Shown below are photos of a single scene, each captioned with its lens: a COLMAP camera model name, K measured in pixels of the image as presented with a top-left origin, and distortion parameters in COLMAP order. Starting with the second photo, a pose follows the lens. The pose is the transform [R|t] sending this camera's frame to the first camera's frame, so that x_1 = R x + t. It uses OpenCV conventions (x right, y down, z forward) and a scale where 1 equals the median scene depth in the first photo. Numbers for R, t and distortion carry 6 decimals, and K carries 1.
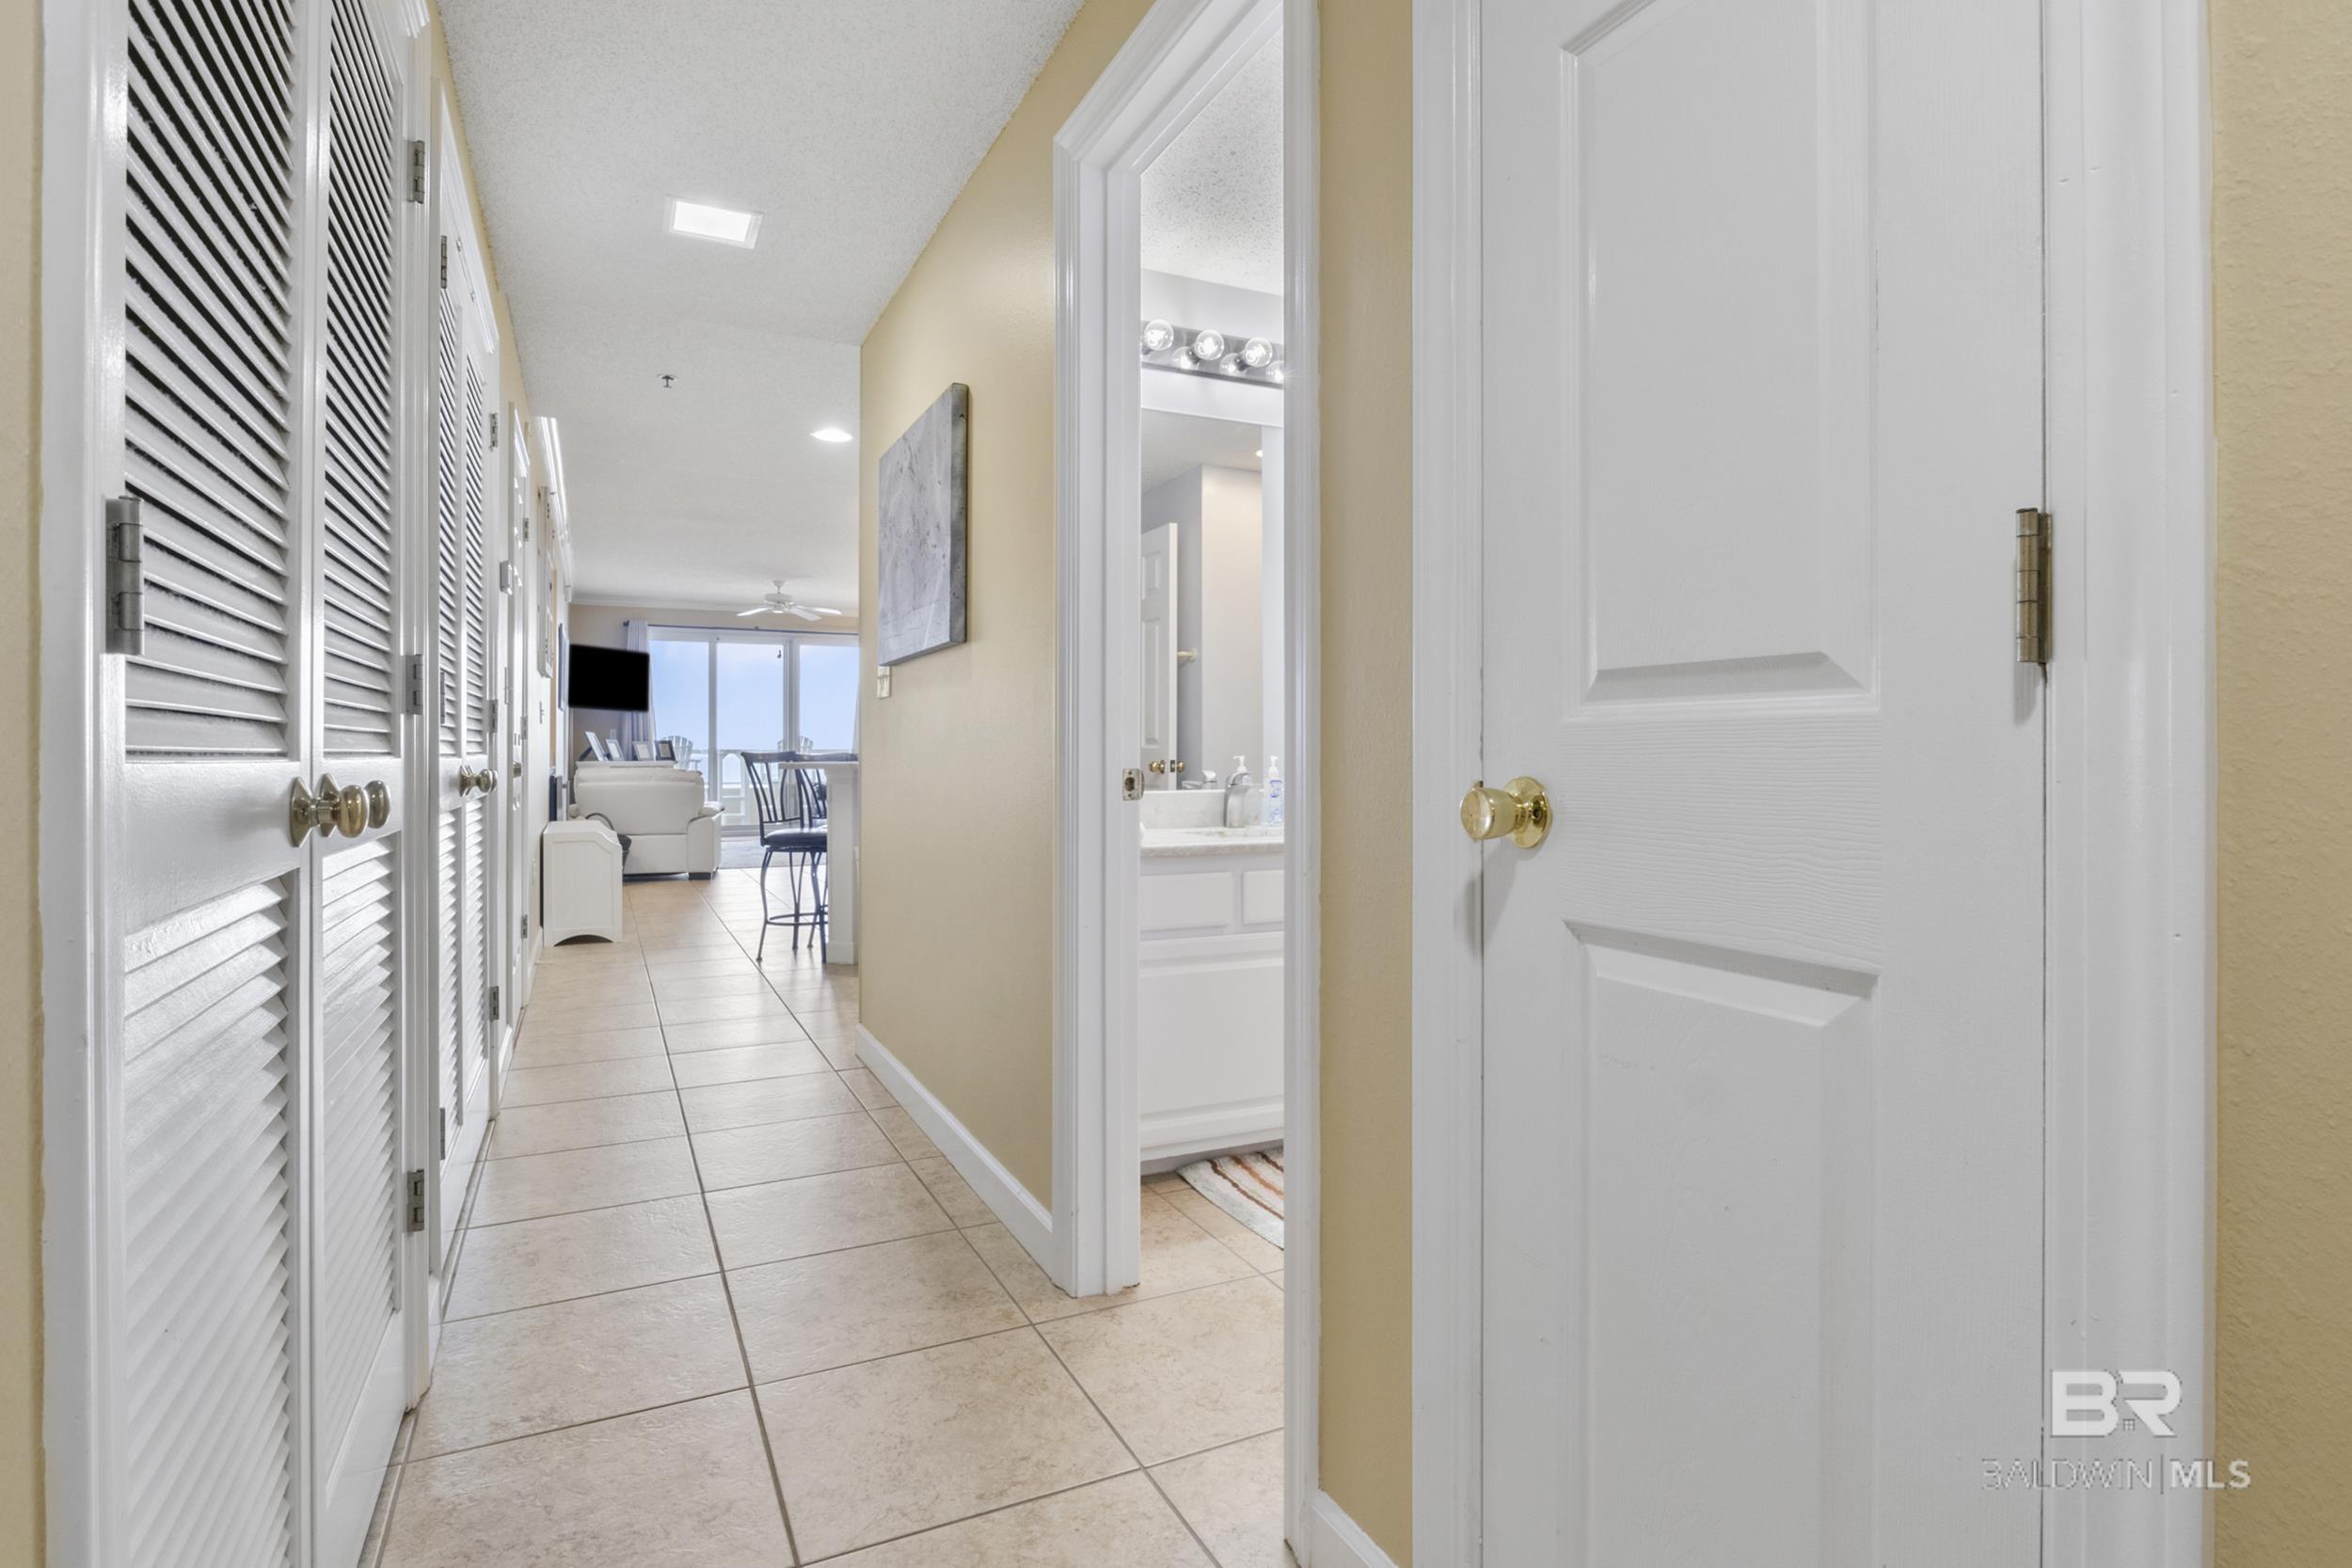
lens RADIAL K [[1184.8, 0, 1184.2], [0, 1184.8, 743.0], [0, 0, 1]] dist [-0.006842, -0.000851]
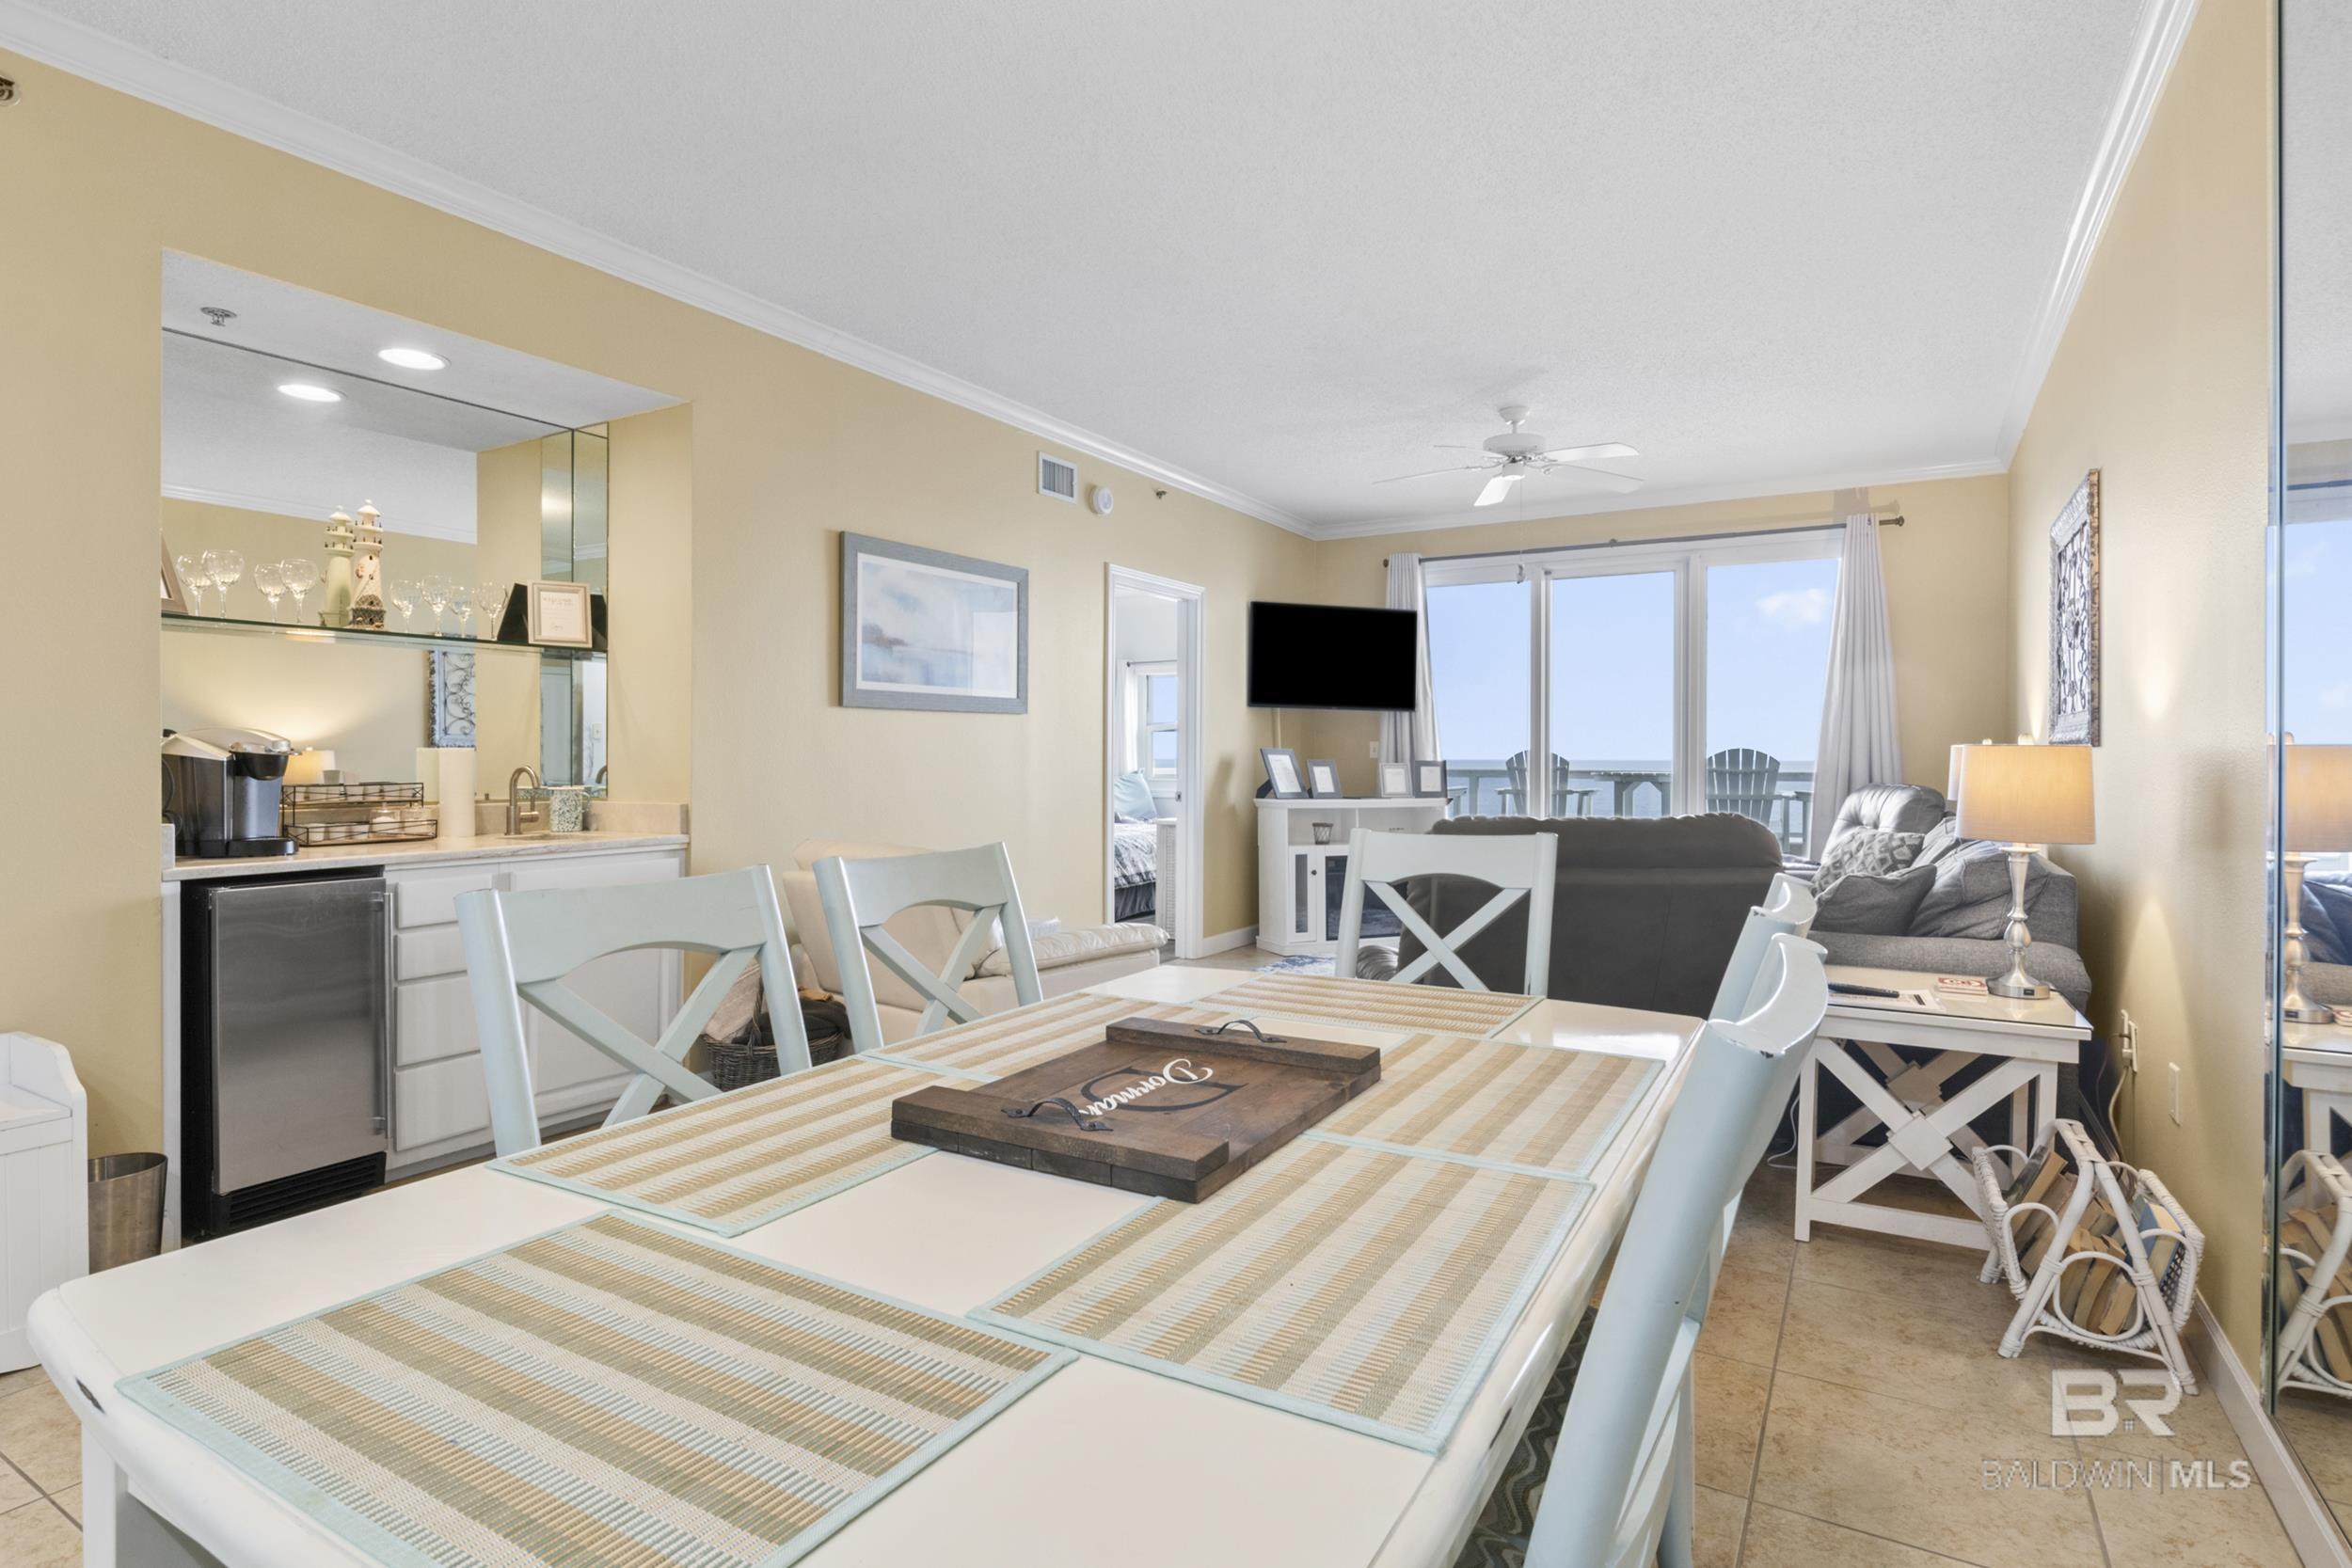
lens RADIAL K [[1184.8, 0, 1177.2], [0, 1184.8, 768.9], [0, 0, 1]] dist [-0.006842, -0.000851]
pose [[0.540213, 0.011022, -0.841456, -0.034330], [0.003755, 0.999873, 0.015508, -0.008699], [0.841520, -0.011538, 0.540103, 0.616660]]
